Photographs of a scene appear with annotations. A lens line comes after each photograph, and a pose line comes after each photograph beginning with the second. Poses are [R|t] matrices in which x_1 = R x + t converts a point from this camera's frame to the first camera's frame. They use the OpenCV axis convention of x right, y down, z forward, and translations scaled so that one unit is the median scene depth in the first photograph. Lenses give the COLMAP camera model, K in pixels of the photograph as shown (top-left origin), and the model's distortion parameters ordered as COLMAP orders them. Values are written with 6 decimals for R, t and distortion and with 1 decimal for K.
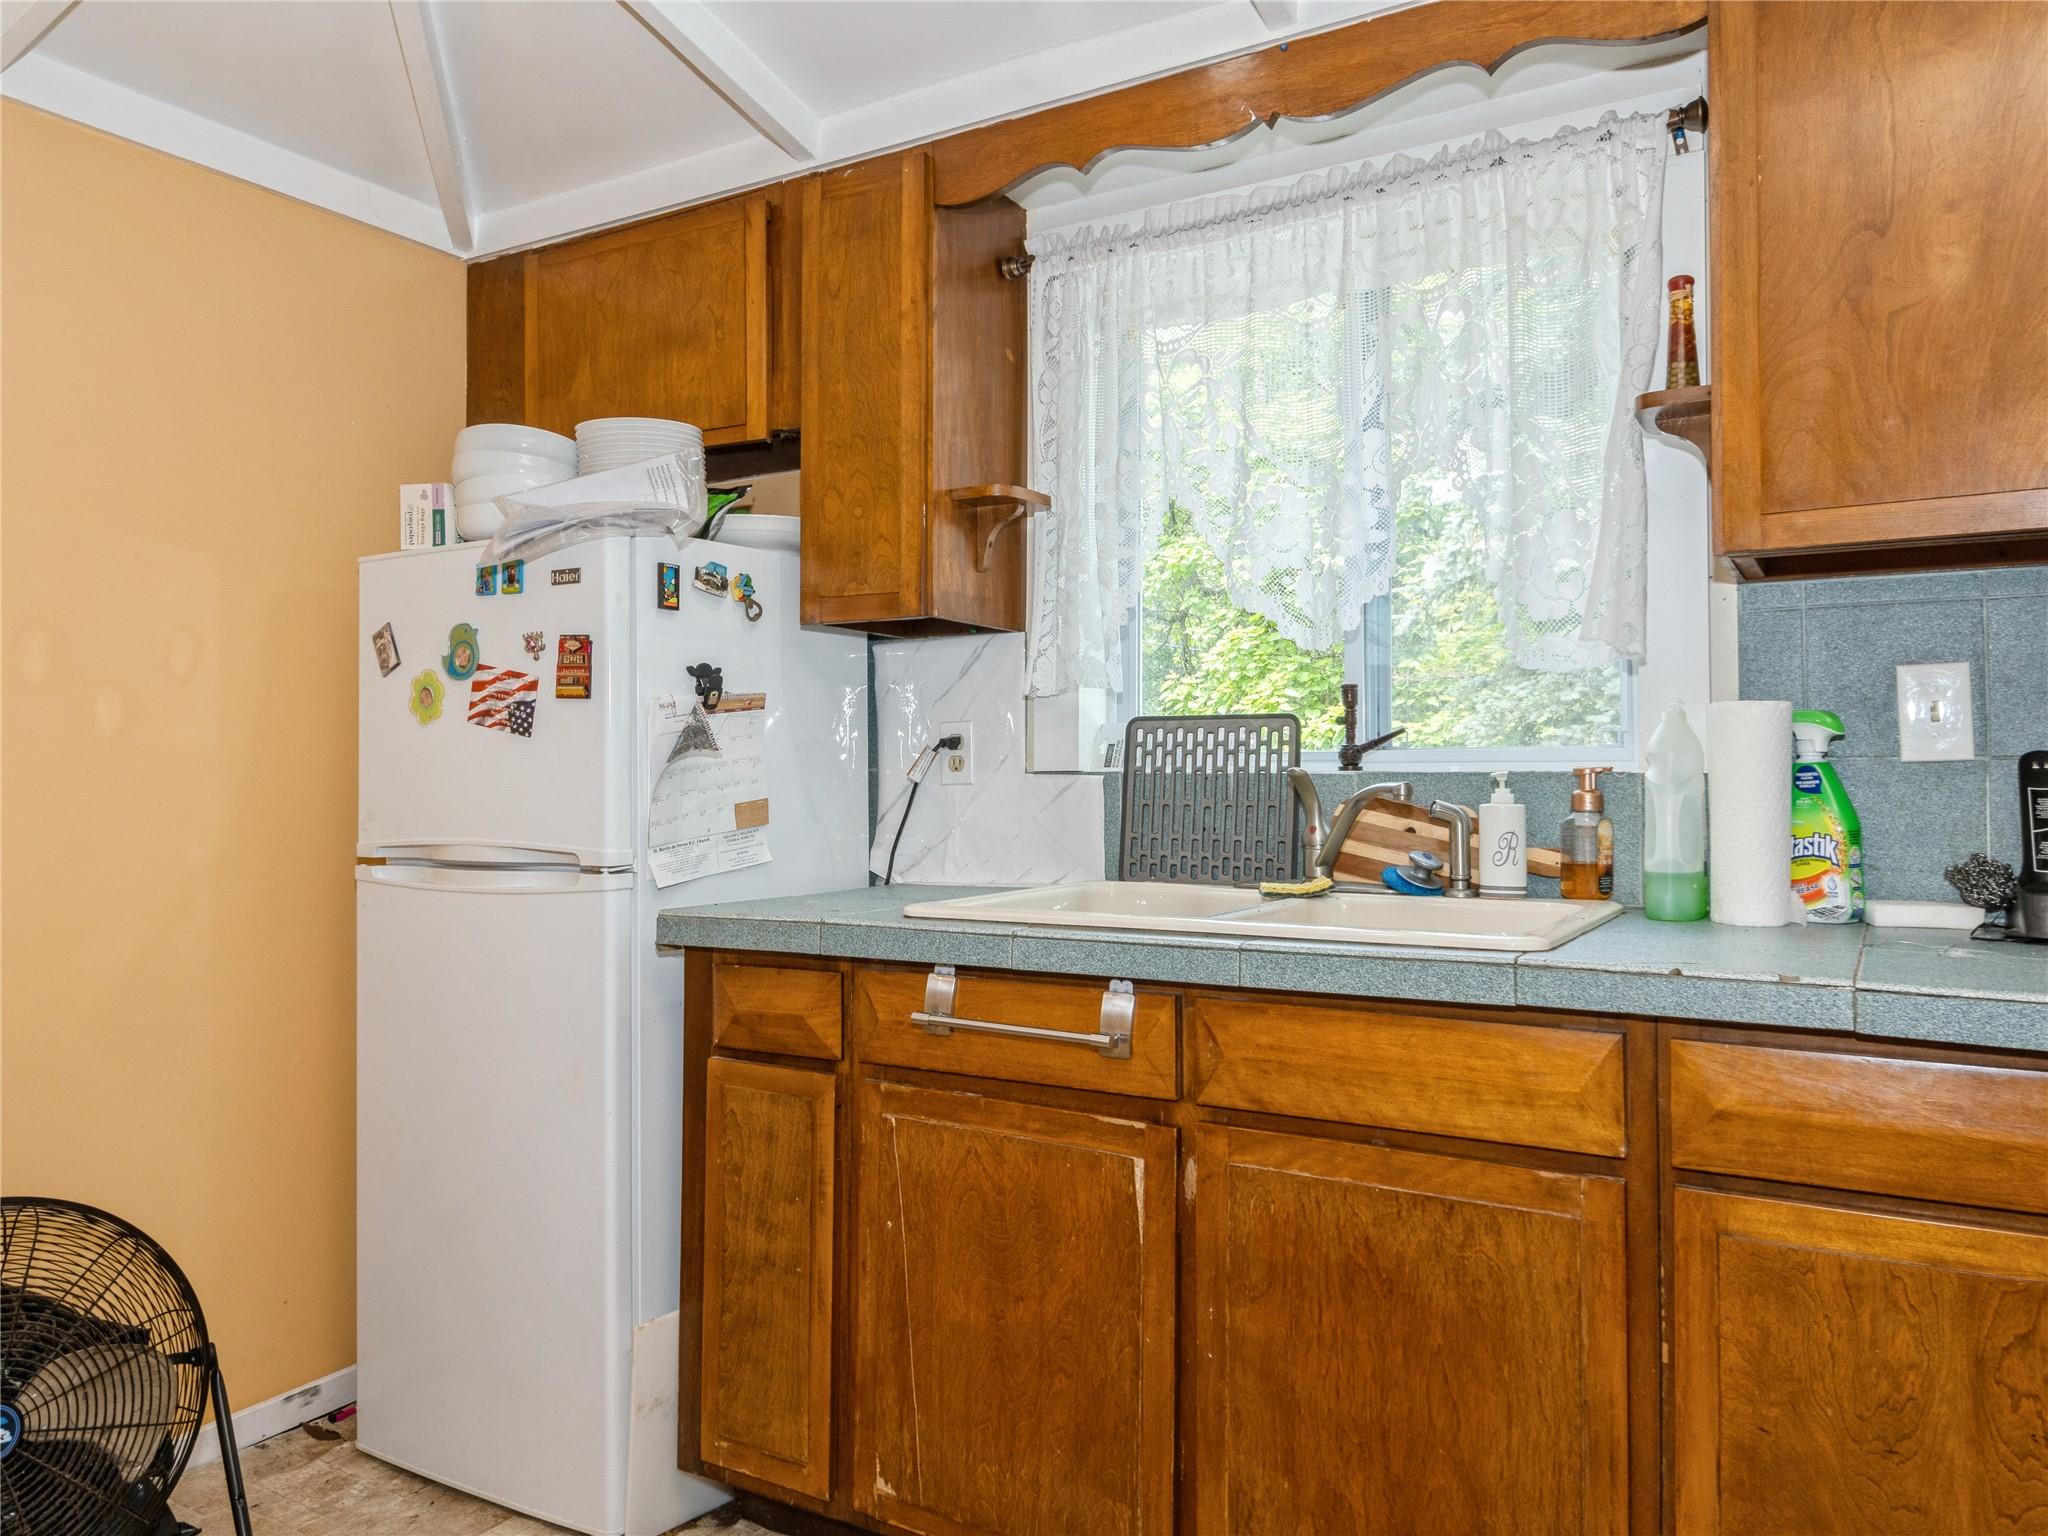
lens RADIAL K [[1468.6, 0, 1023.3], [0, 1468.6, 734.2], [0, 0, 1]] dist [-0.005918, -0.004815]
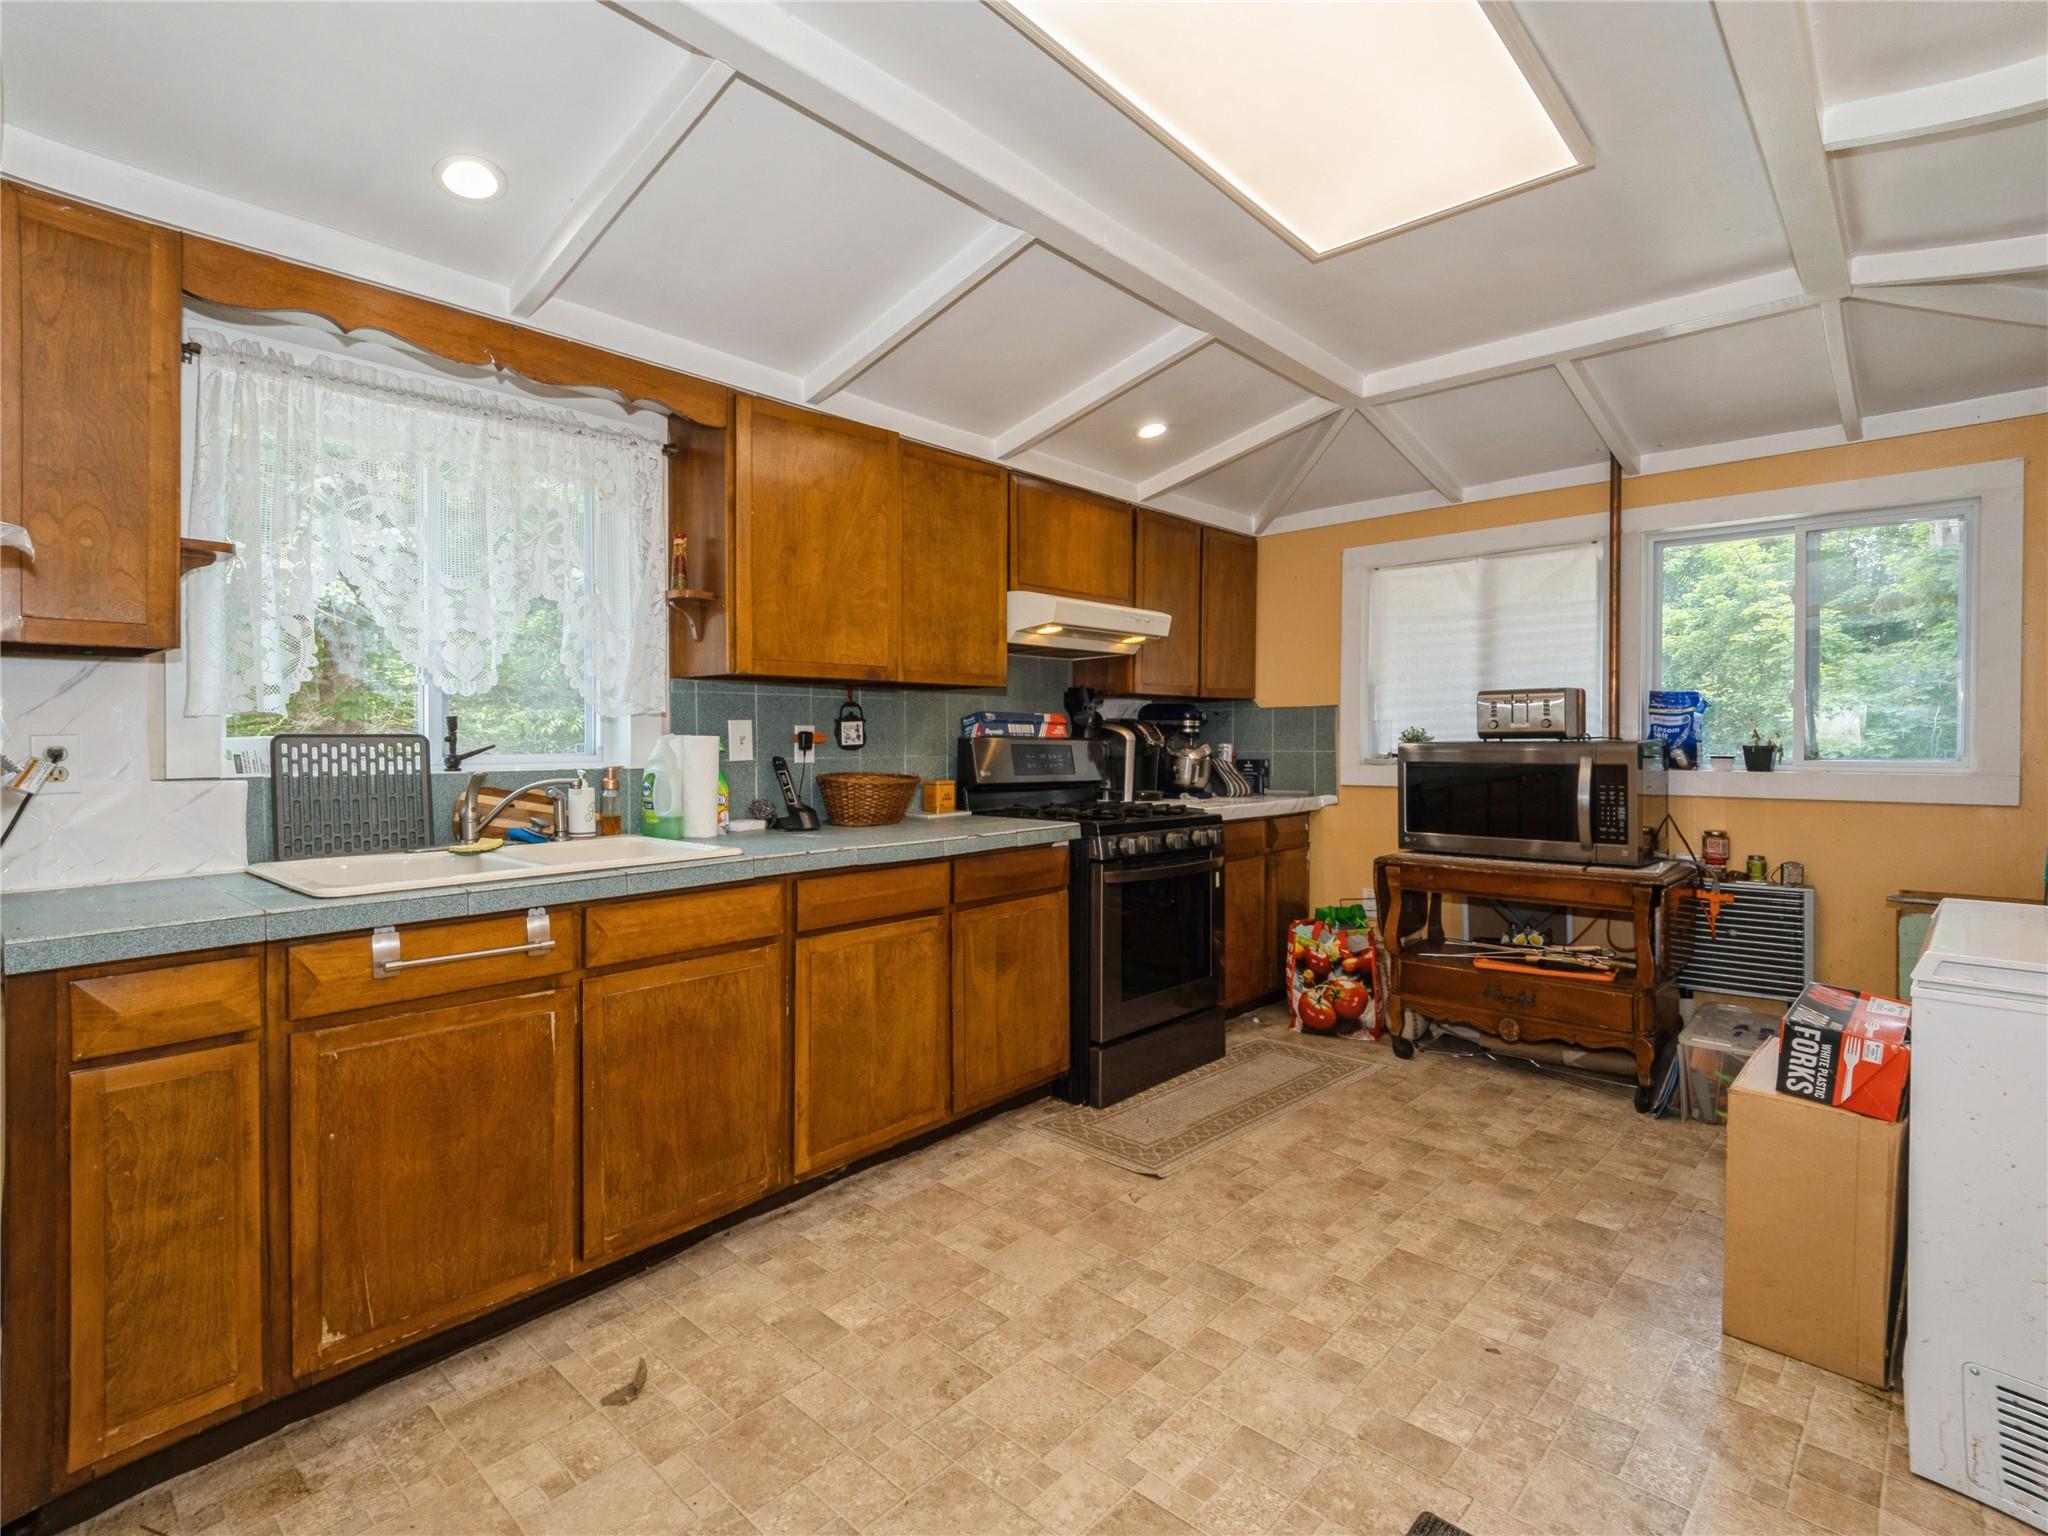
lens RADIAL K [[960.5, 0, 1018.1], [0, 960.5, 738.1], [0, 0, 1]] dist [-0.001624, -0.001831]
pose [[0.194235, 0.000274, 0.980955, -0.796277], [-0.022611, 0.999736, 0.004198, -0.034190], [-0.980694, -0.022996, 0.194190, 0.247462]]
